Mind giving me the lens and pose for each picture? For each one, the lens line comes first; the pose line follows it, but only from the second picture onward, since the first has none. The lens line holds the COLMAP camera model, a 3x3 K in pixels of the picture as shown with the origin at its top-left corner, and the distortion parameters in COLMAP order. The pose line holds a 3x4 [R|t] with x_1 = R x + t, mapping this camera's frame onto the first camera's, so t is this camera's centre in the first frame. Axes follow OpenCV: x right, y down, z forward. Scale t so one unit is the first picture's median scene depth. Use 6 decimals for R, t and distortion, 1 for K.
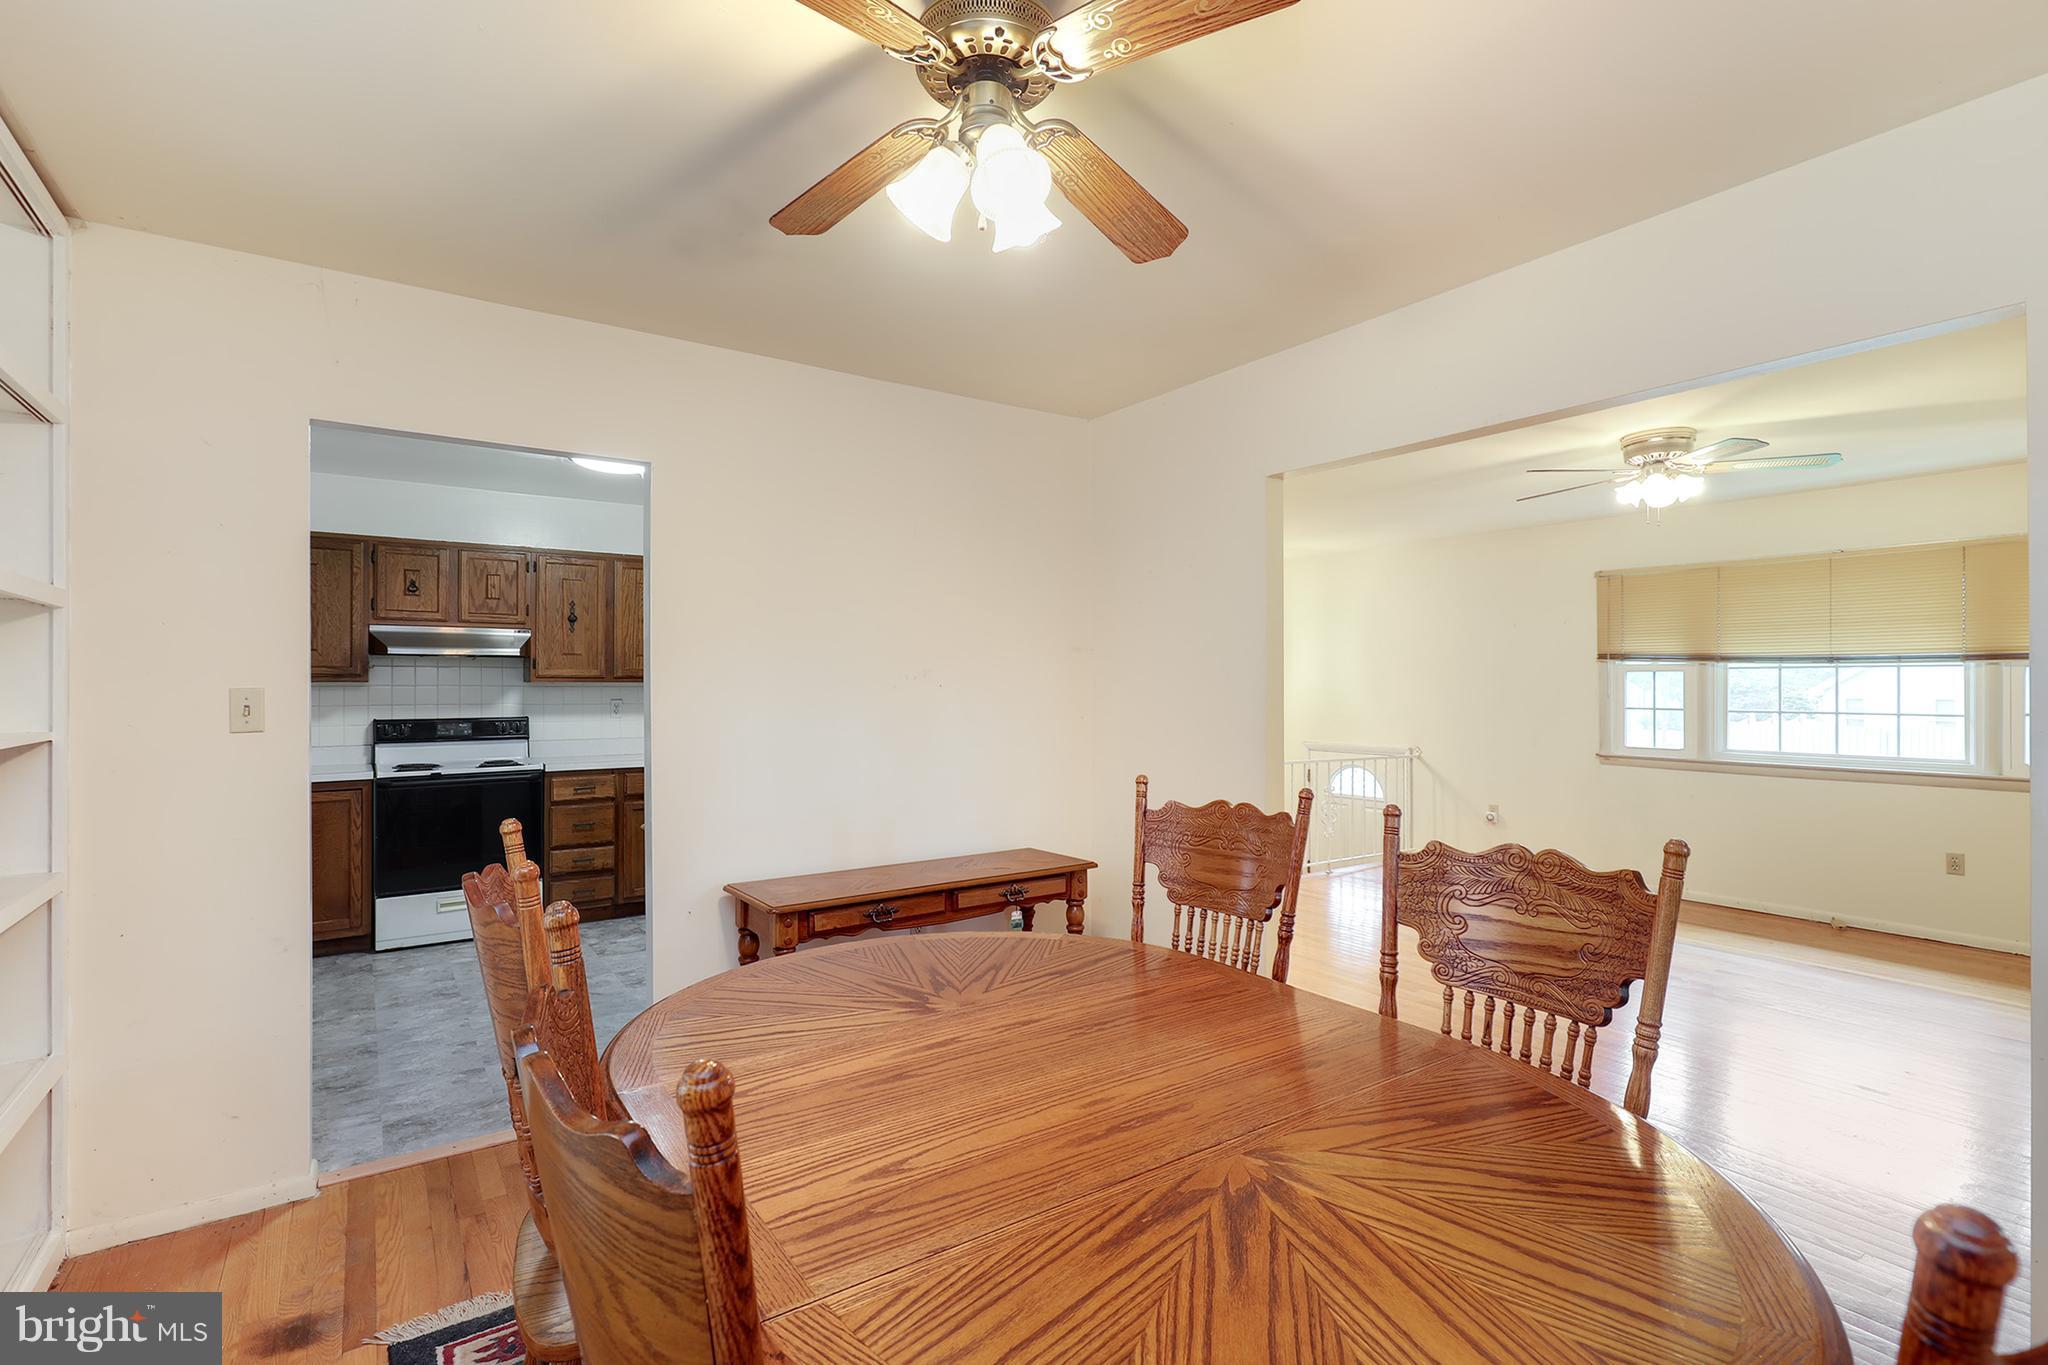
lens RADIAL K [[935.5, 0, 1025.0], [0, 935.5, 687.6], [0, 0, 1]] dist [-0.001151, -0.000396]
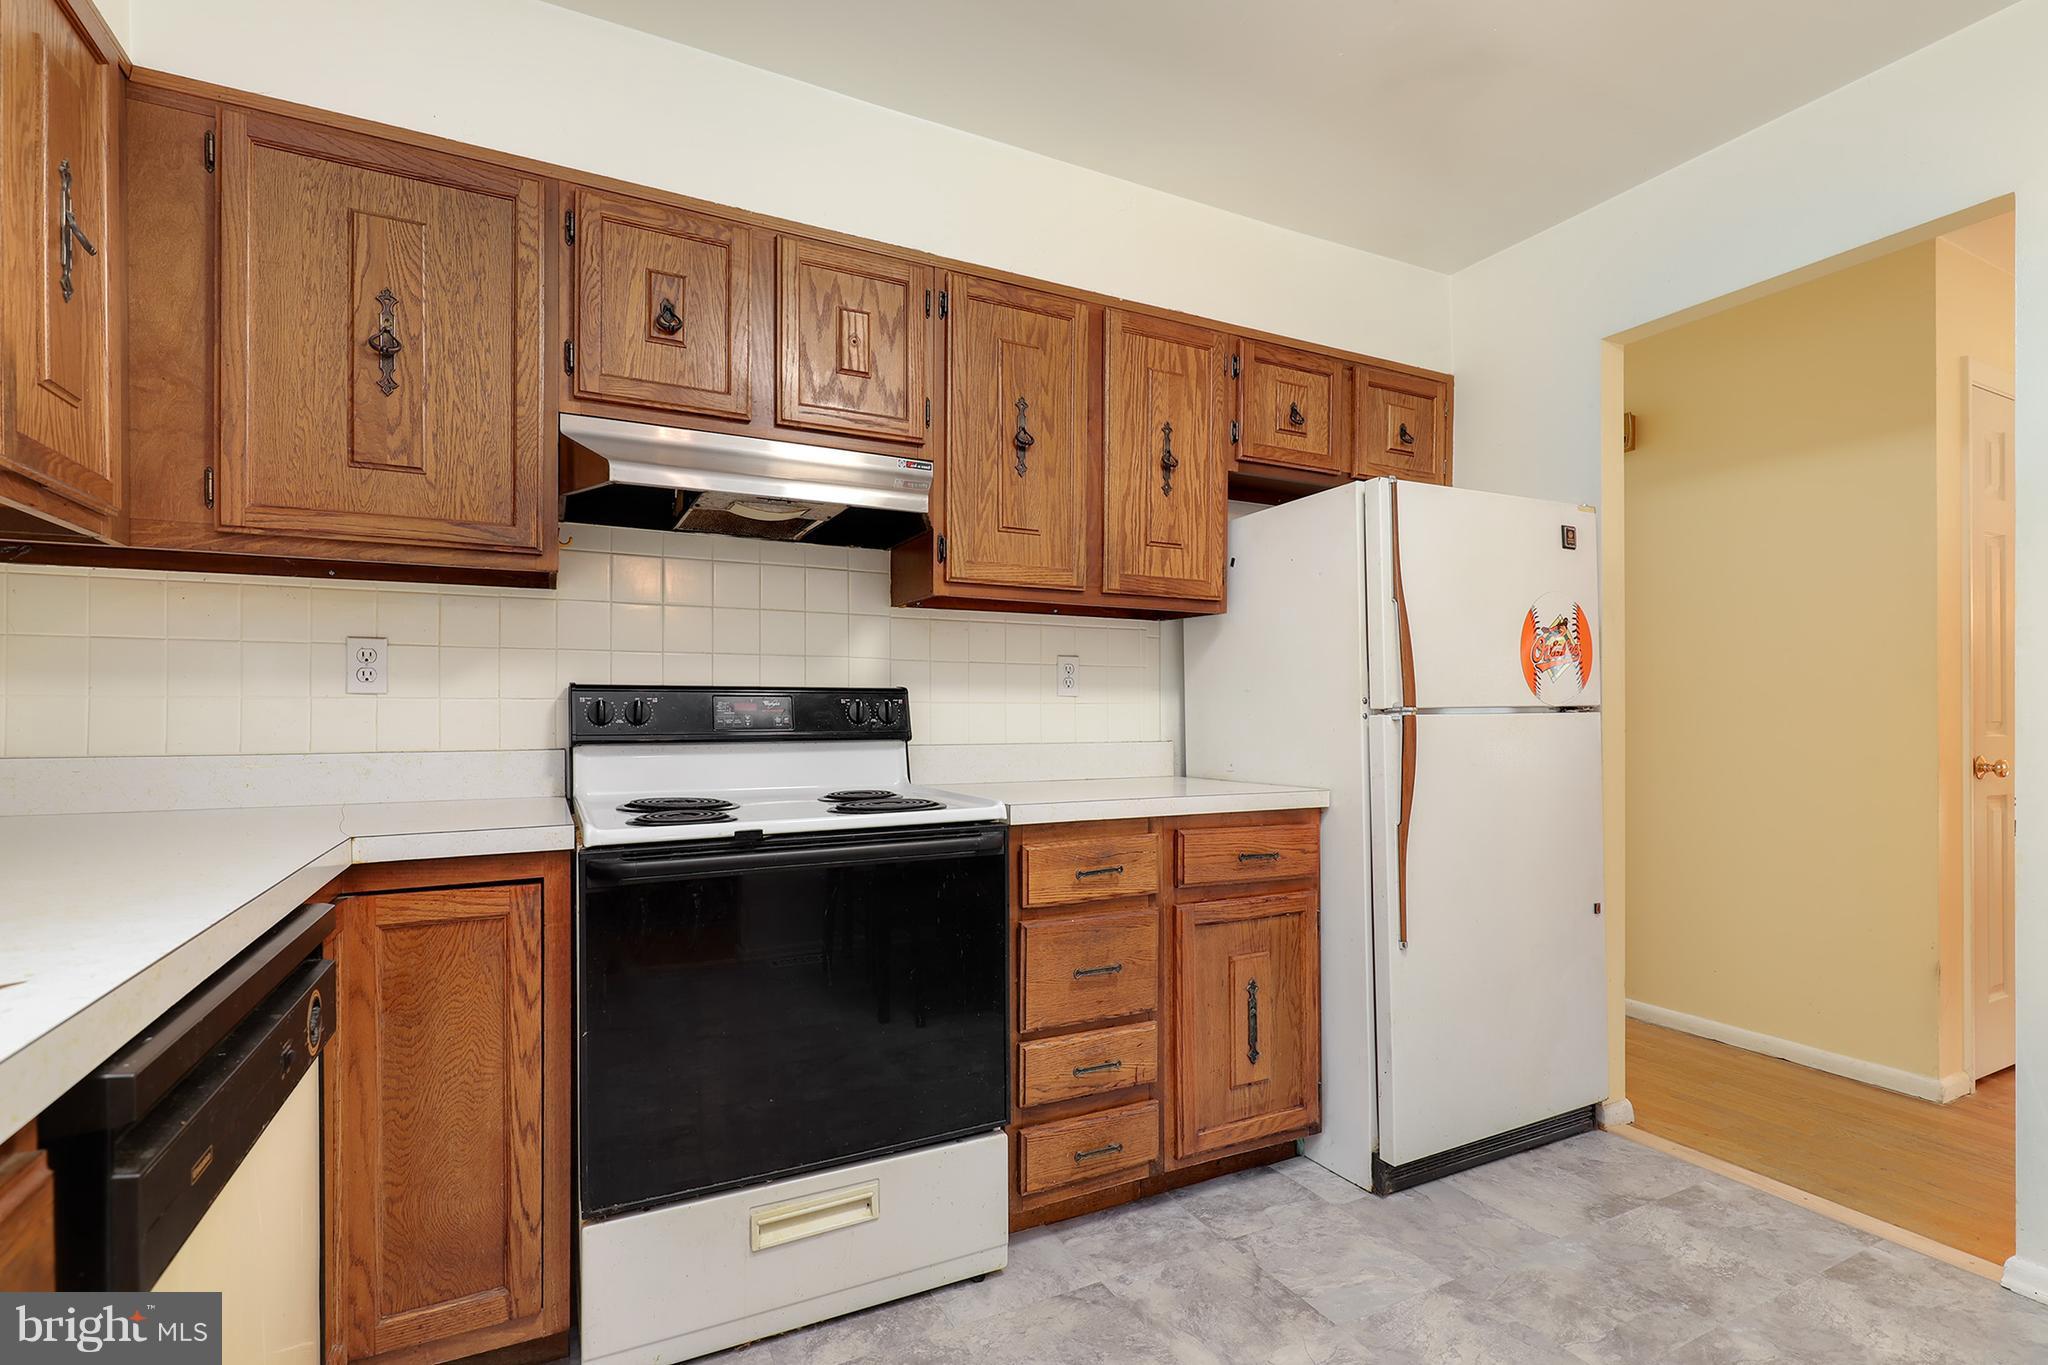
lens RADIAL K [[935.5, 0, 1021.9], [0, 935.5, 715.0], [0, 0, 1]] dist [-0.001151, -0.000396]
pose [[0.989638, -0.000850, -0.143585, -0.454050], [0.001016, 0.999999, 0.001081, 0.046752], [0.143584, -0.001216, 0.989637, 0.640786]]
